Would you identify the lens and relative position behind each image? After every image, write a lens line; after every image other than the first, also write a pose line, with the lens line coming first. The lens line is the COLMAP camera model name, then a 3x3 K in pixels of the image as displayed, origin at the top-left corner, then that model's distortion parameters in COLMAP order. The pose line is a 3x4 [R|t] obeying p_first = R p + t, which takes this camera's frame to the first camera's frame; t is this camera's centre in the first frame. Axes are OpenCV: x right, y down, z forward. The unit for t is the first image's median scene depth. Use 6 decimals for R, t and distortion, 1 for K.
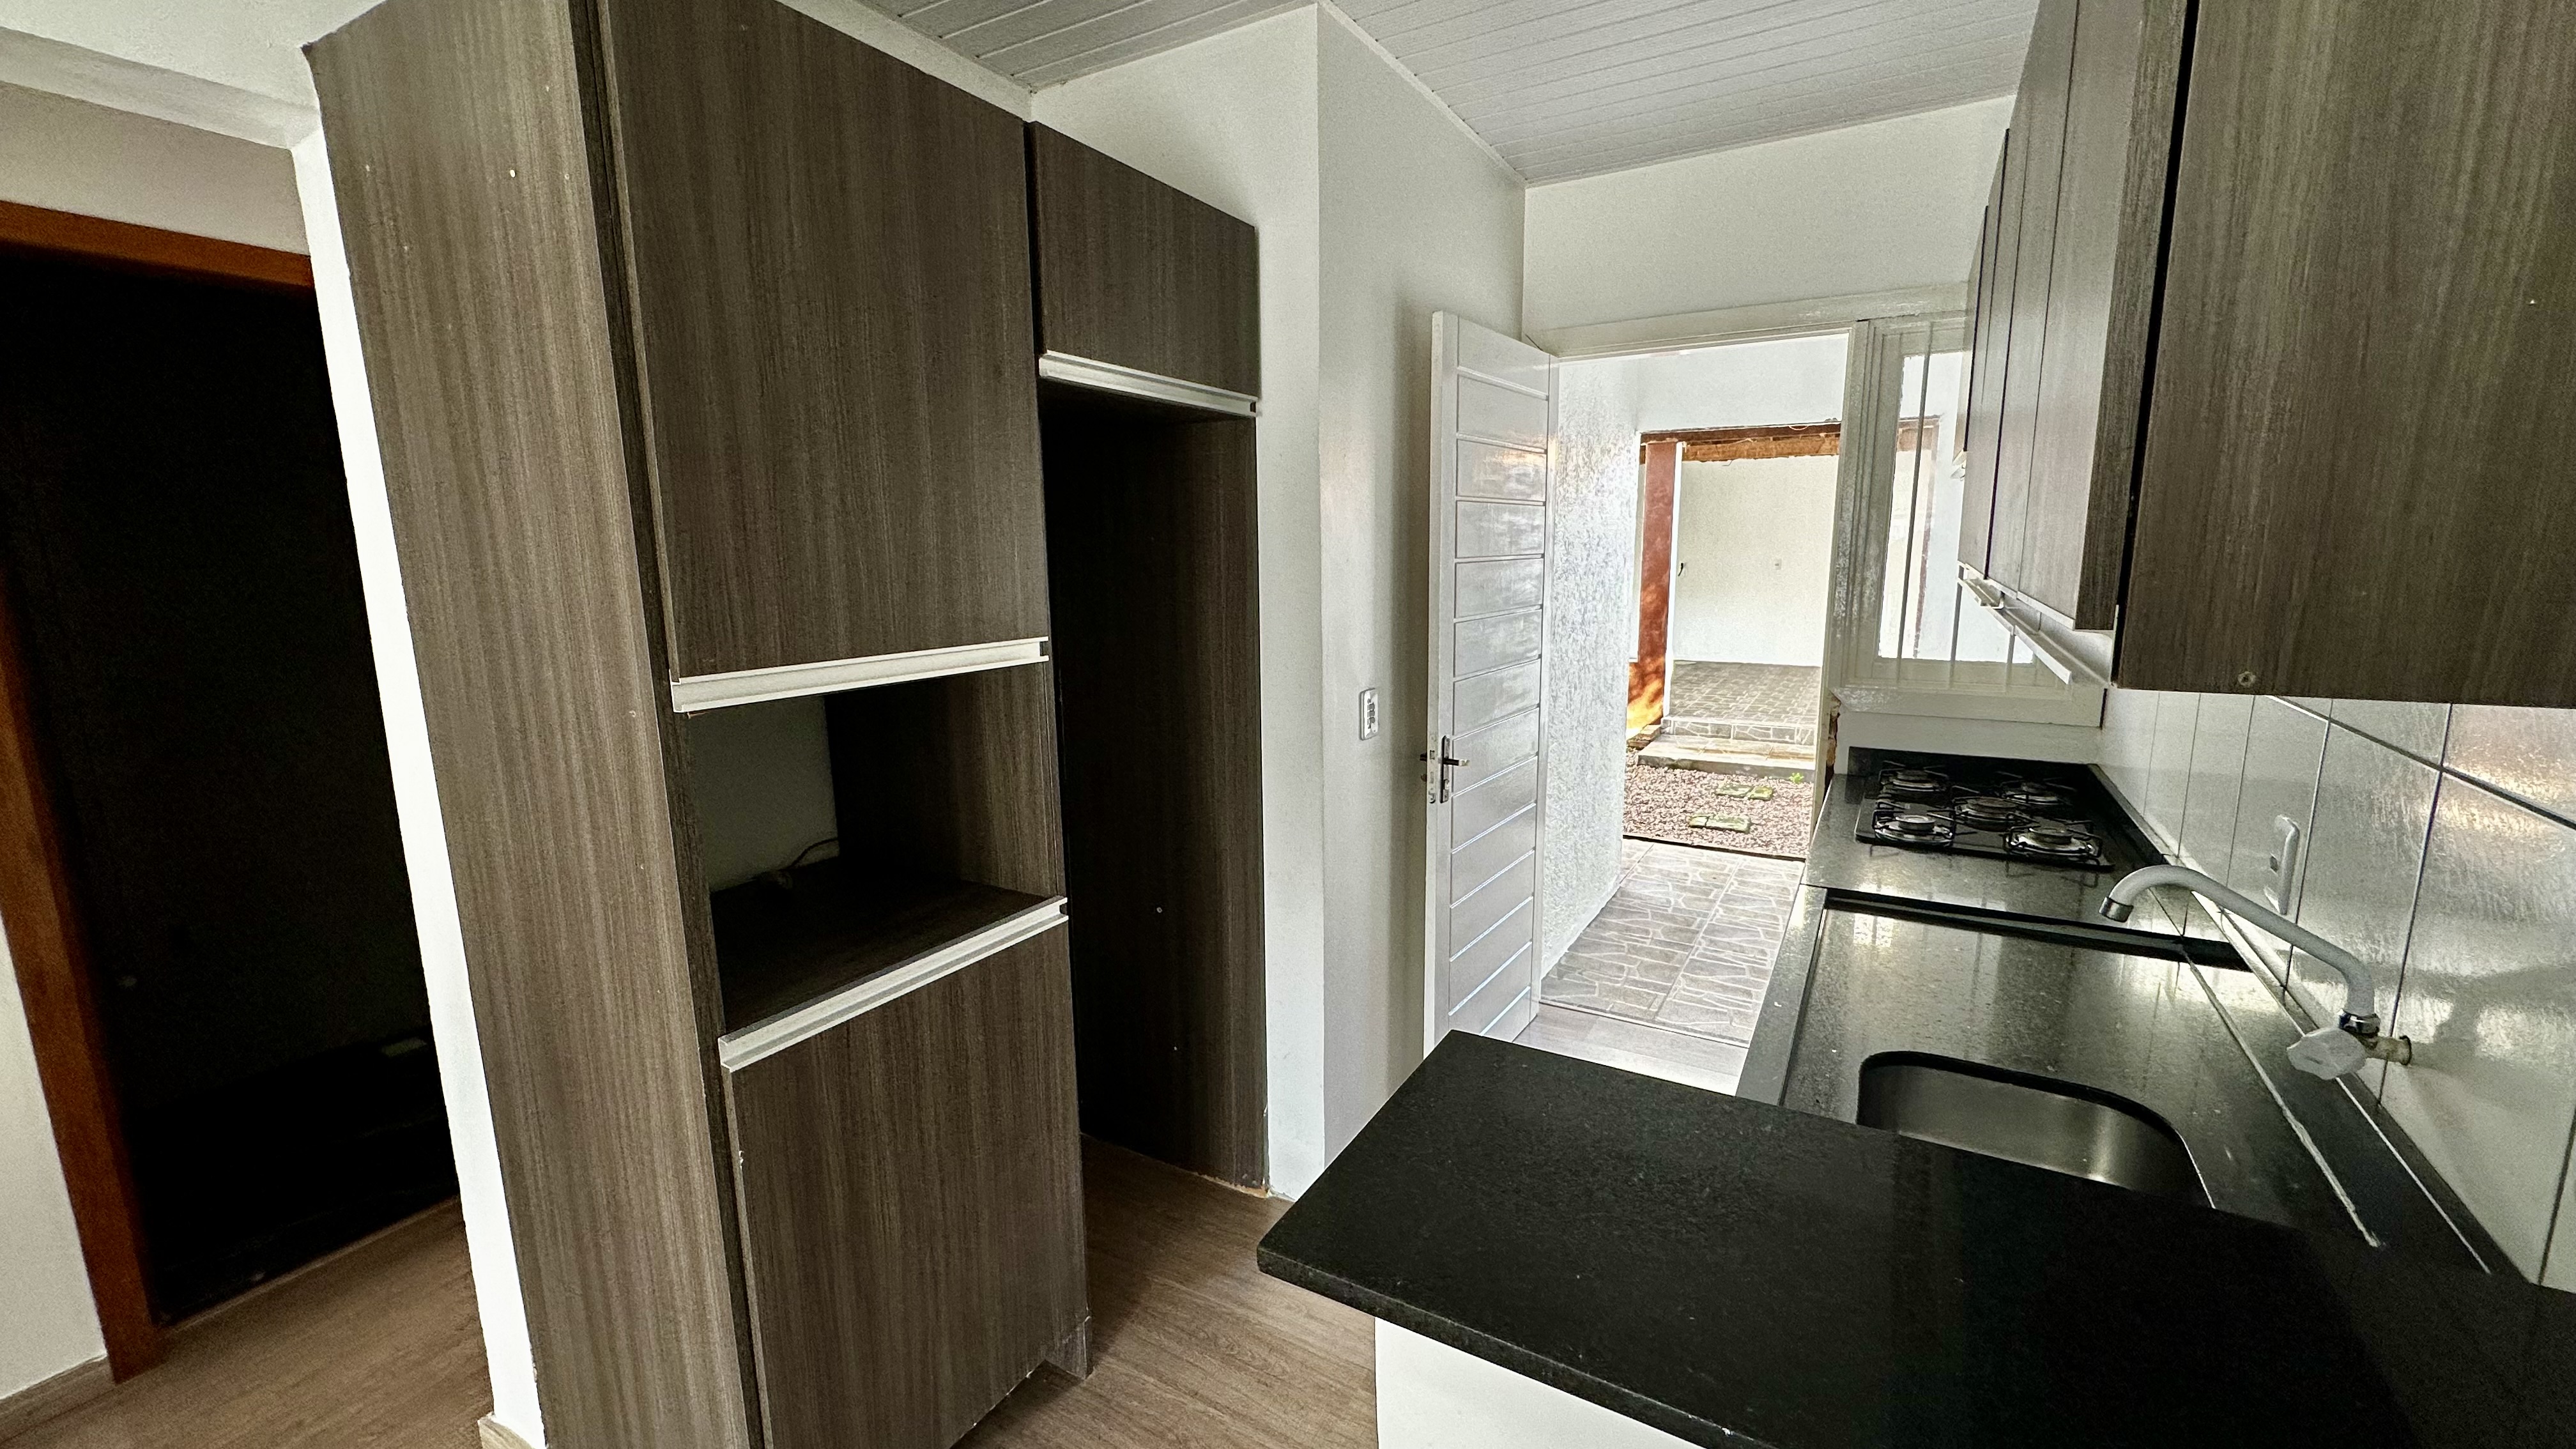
lens RADIAL K [[1024.4, 0, 1288.0], [0, 1024.4, 724.5], [0, 0, 1]] dist [-0.003285, 0.000028]
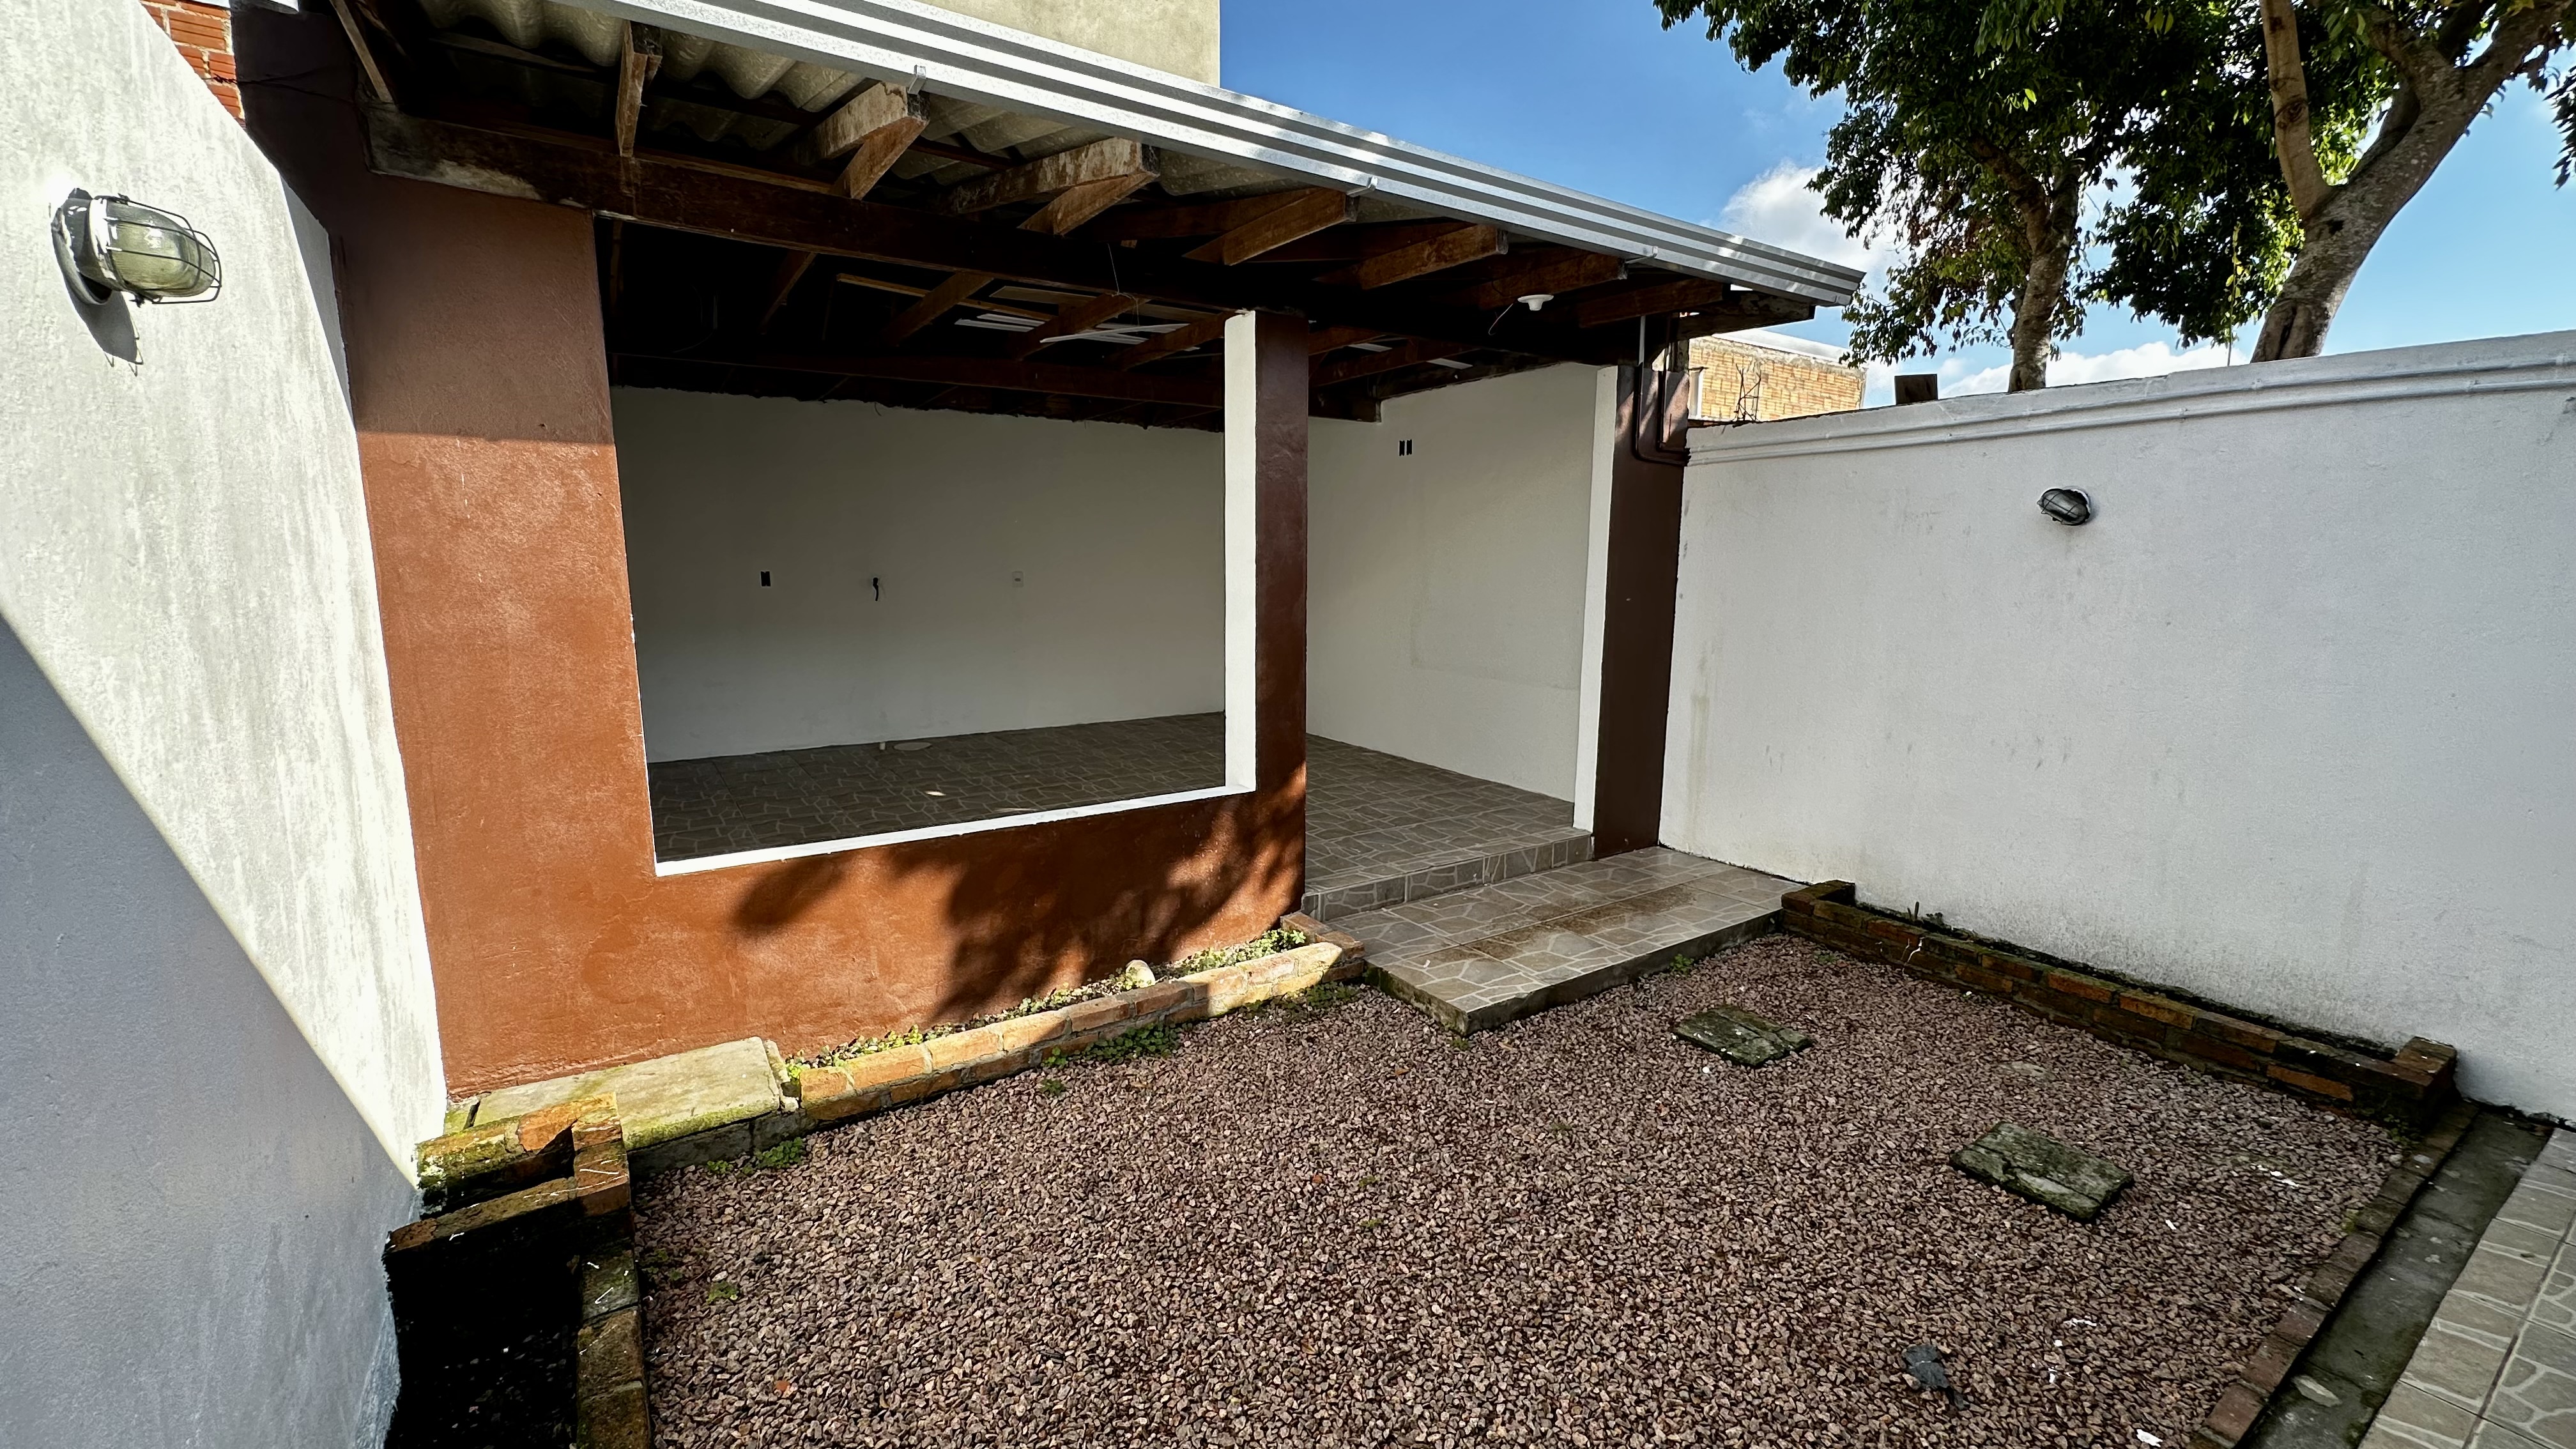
lens RADIAL K [[1024.4, 0, 1288.0], [0, 1024.4, 724.5], [0, 0, 1]] dist [-0.003285, 0.000028]
pose [[0.439572, -0.135026, 0.888000, -0.107217], [0.146599, 0.986164, 0.077384, -0.226044], [-0.886163, 0.096165, 0.453285, 1.397479]]
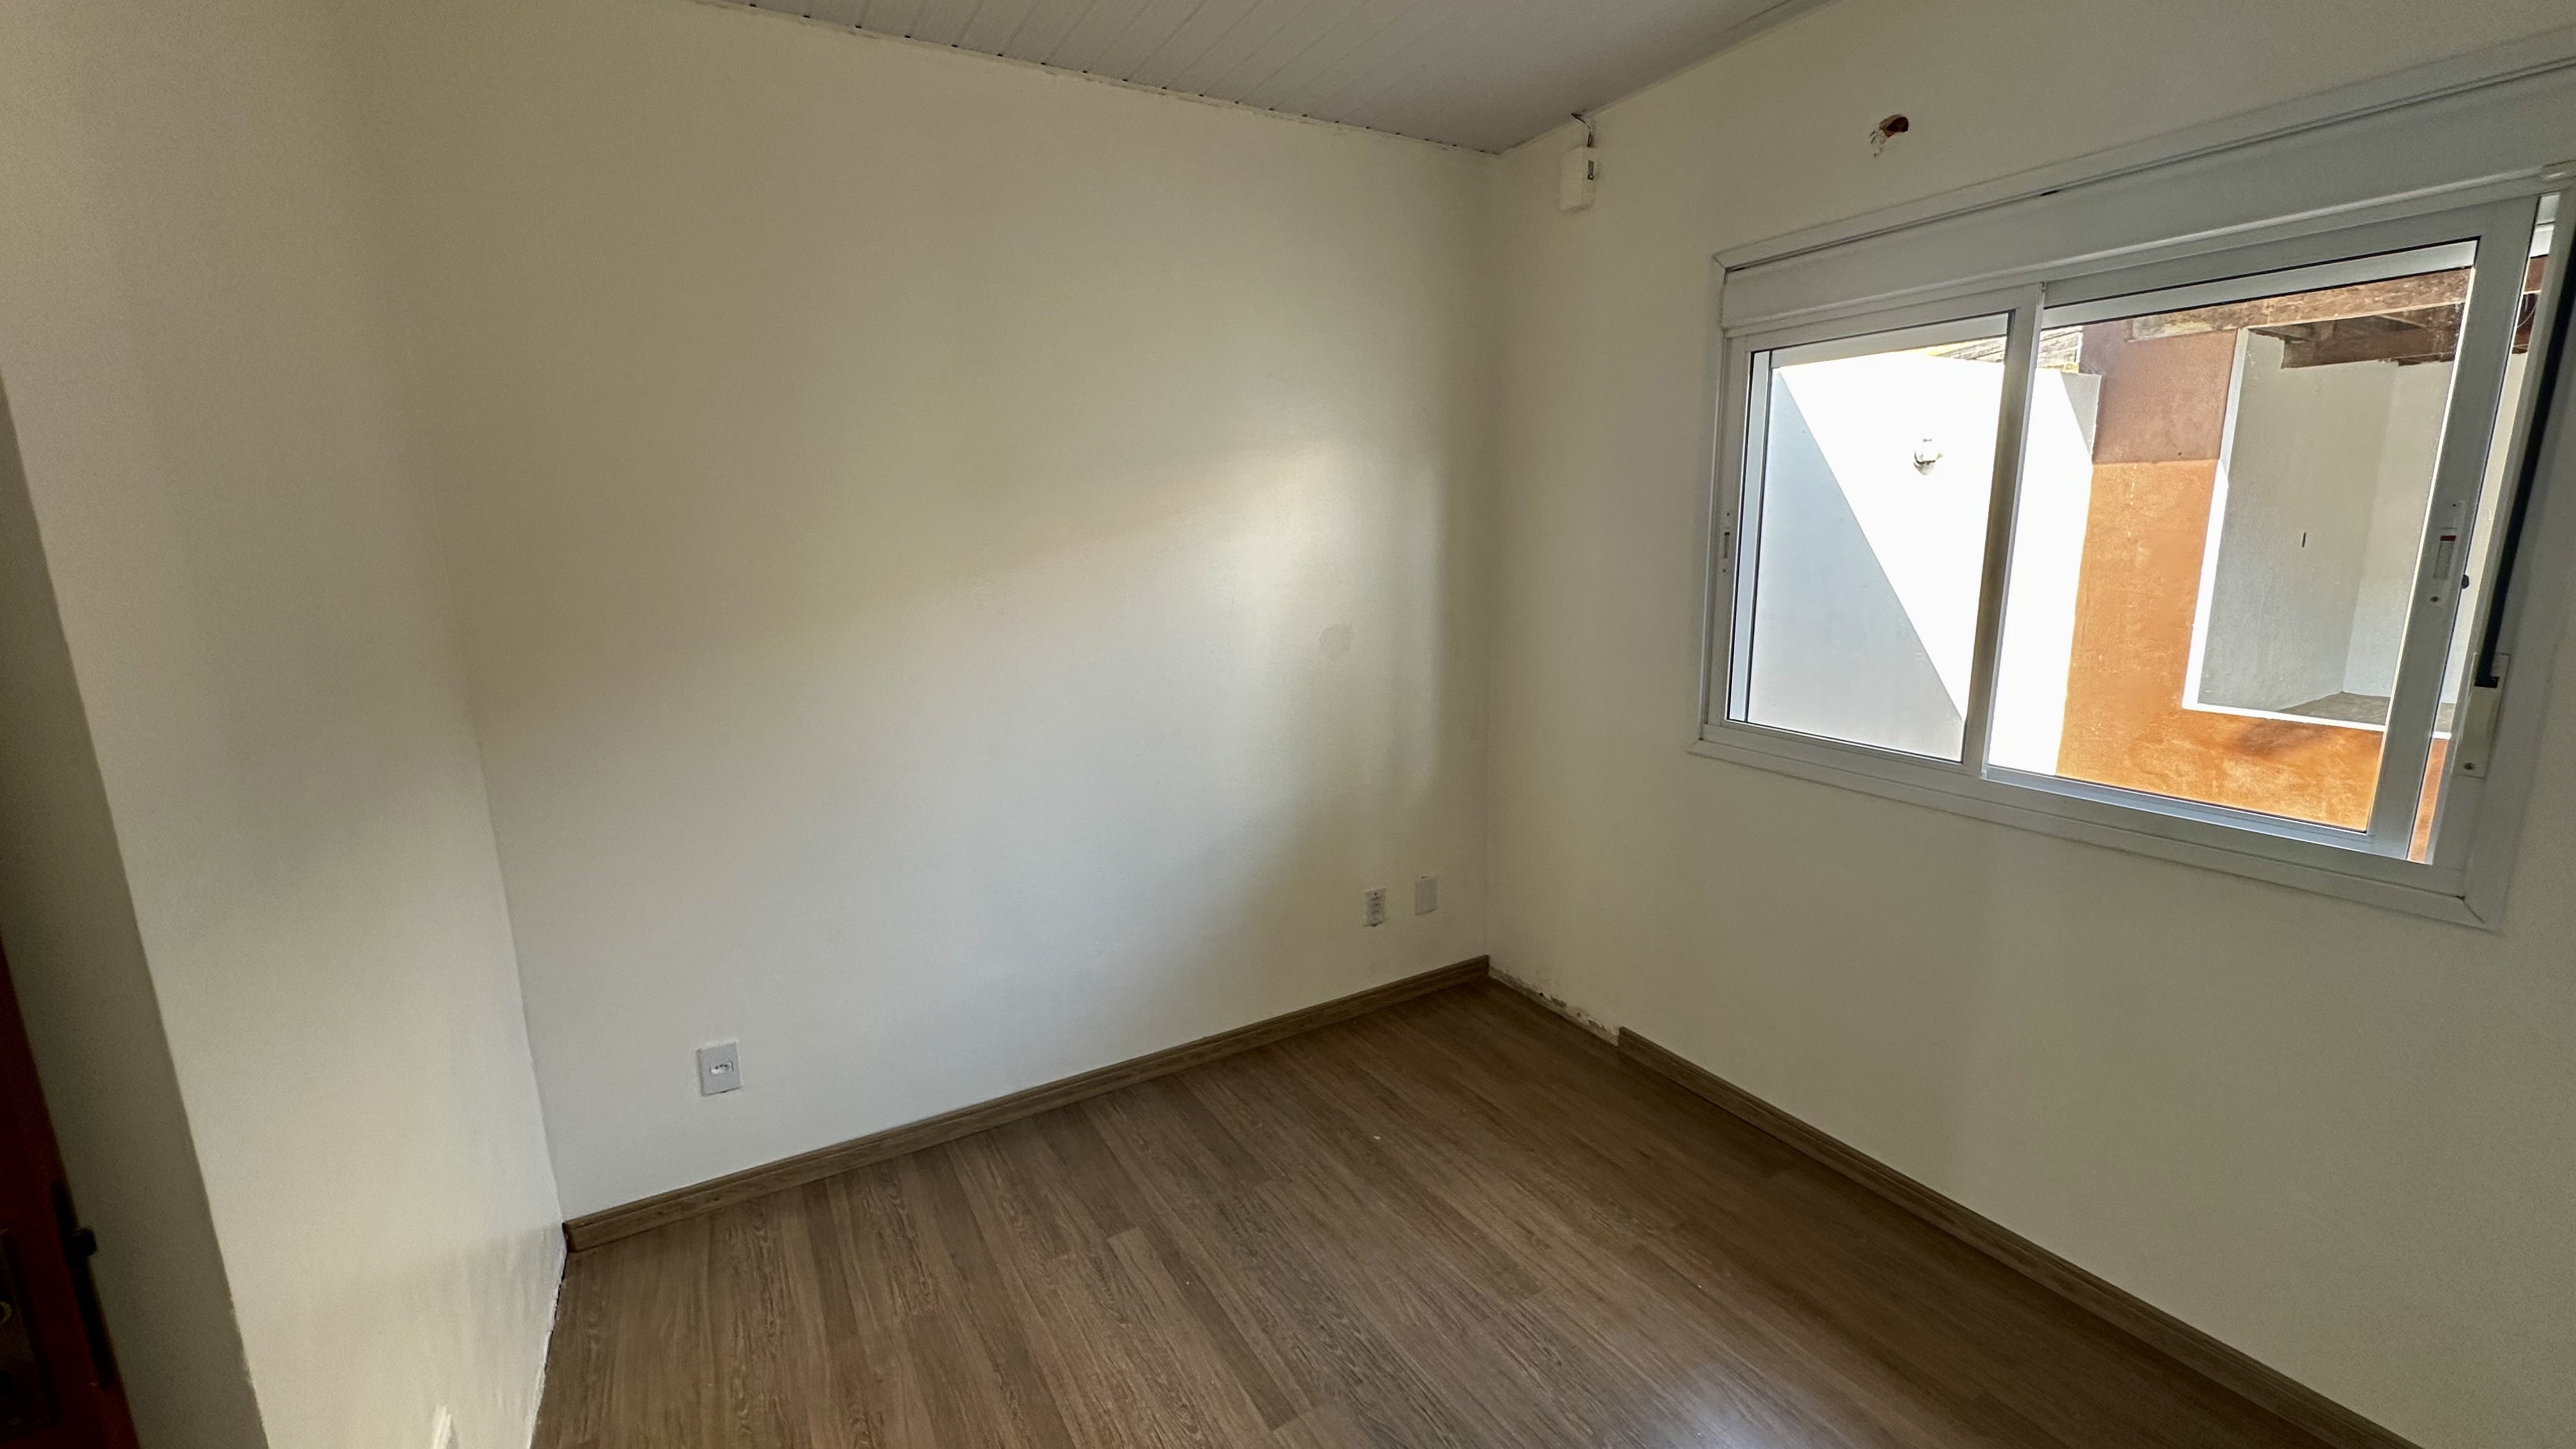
lens RADIAL K [[1024.4, 0, 1288.0], [0, 1024.4, 724.5], [0, 0, 1]] dist [-0.003285, 0.000028]
pose [[0.872782, 0.088688, -0.479986, -0.042715], [-0.073647, 0.996024, 0.050121, -0.110883], [0.482522, -0.008395, 0.875843, 0.636006]]
